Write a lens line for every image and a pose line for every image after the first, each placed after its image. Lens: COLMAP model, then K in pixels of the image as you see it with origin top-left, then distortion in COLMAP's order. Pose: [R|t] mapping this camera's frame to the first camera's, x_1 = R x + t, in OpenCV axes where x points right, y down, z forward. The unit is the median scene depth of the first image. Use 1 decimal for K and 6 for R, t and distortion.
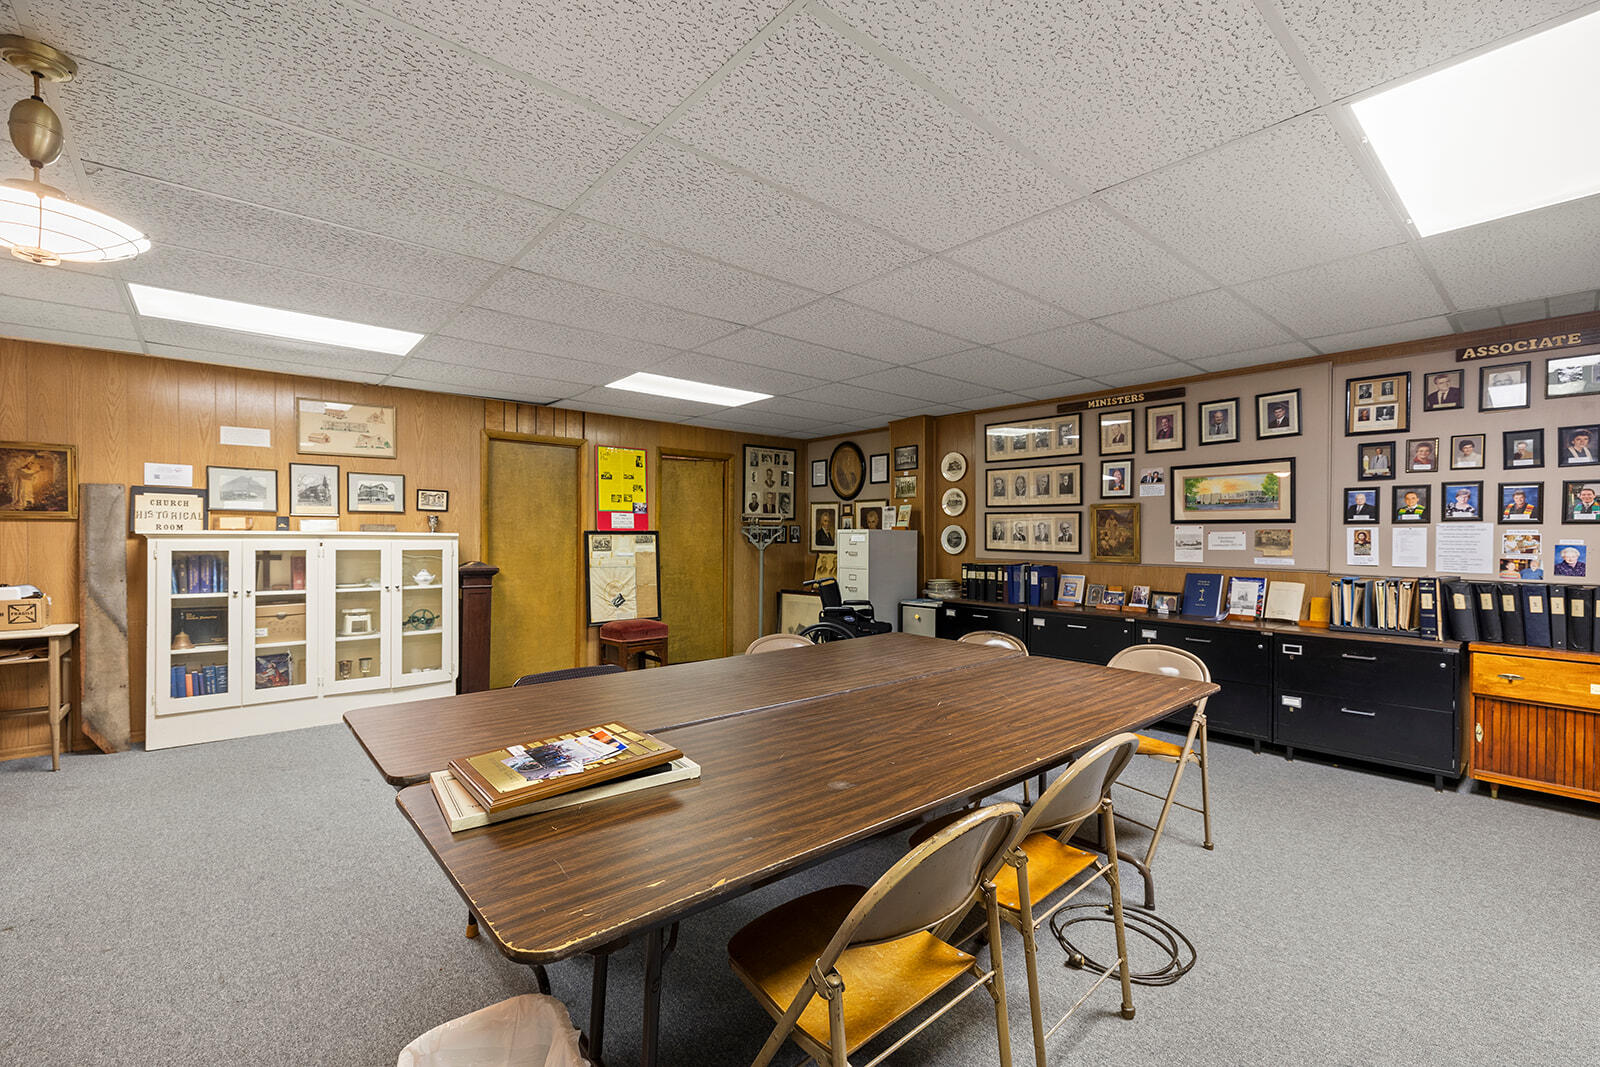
lens RADIAL K [[674.9, 0, 776.3], [0, 674.9, 534.3], [0, 0, 1]] dist [0.000534, -0.000093]
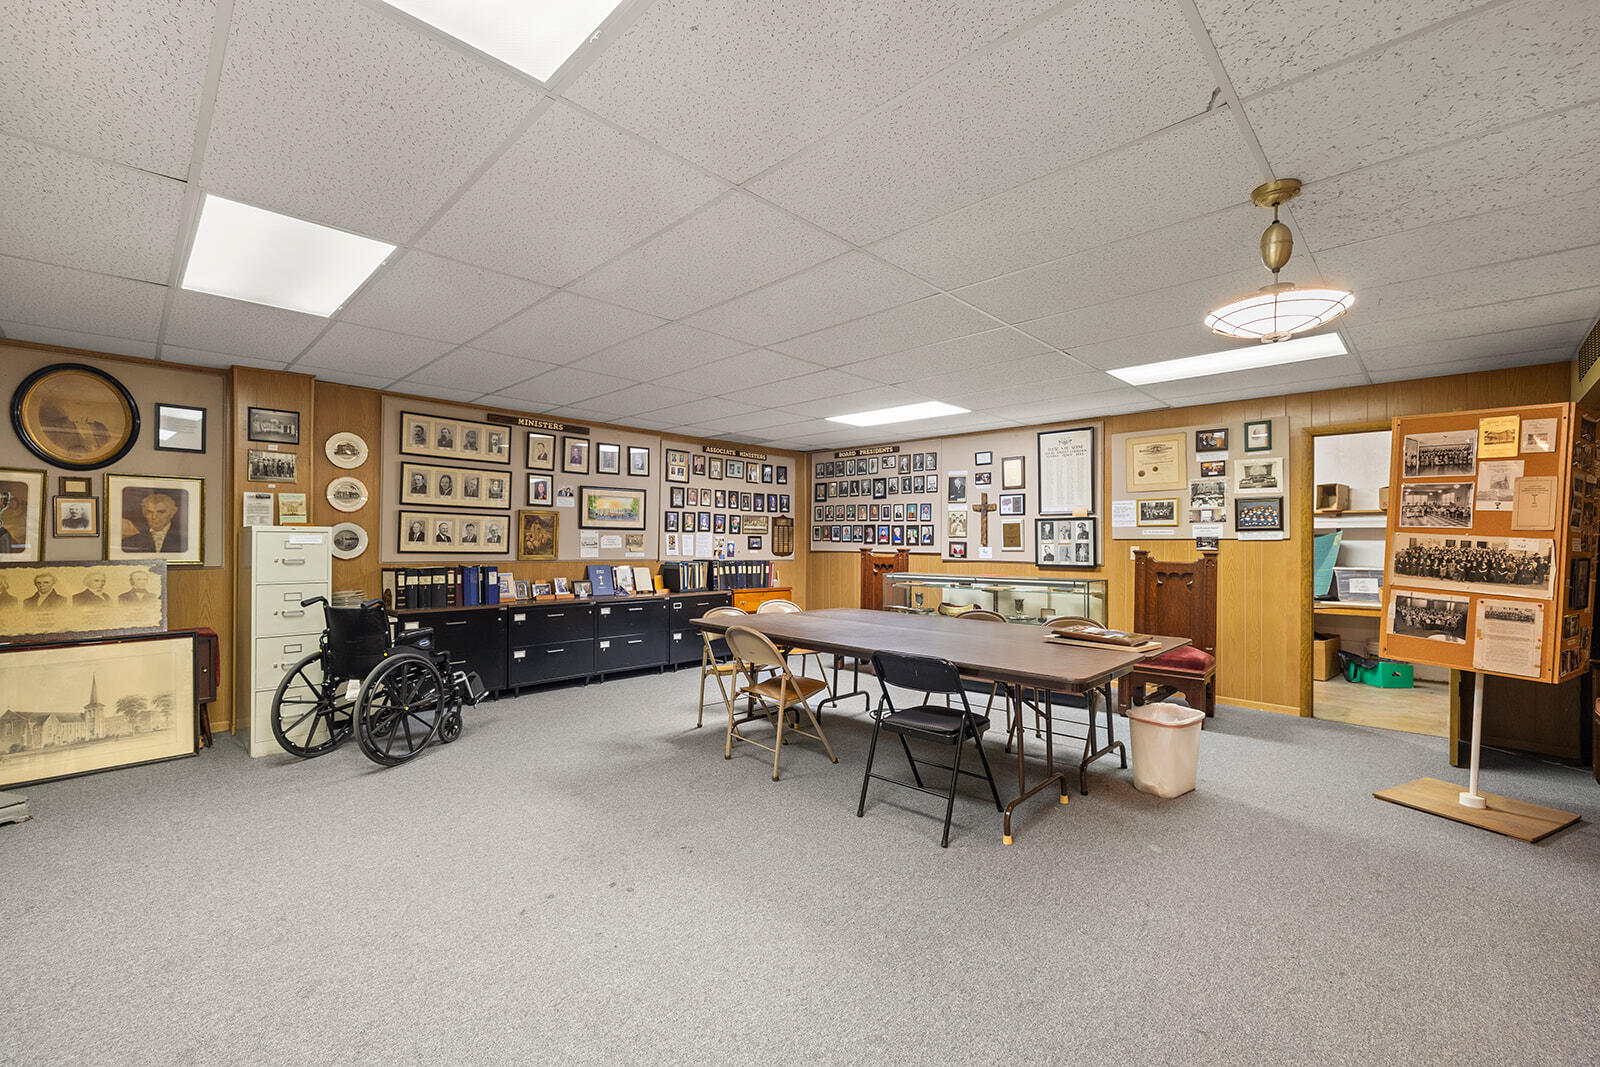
lens RADIAL K [[674.9, 0, 779.5], [0, 674.9, 542.1], [0, 0, 1]] dist [0.000534, -0.000093]
pose [[-0.084723, -0.015901, 0.996278, -0.779567], [-0.020357, 0.999692, 0.014224, -0.016474], [-0.996197, -0.019076, -0.085021, 0.728482]]
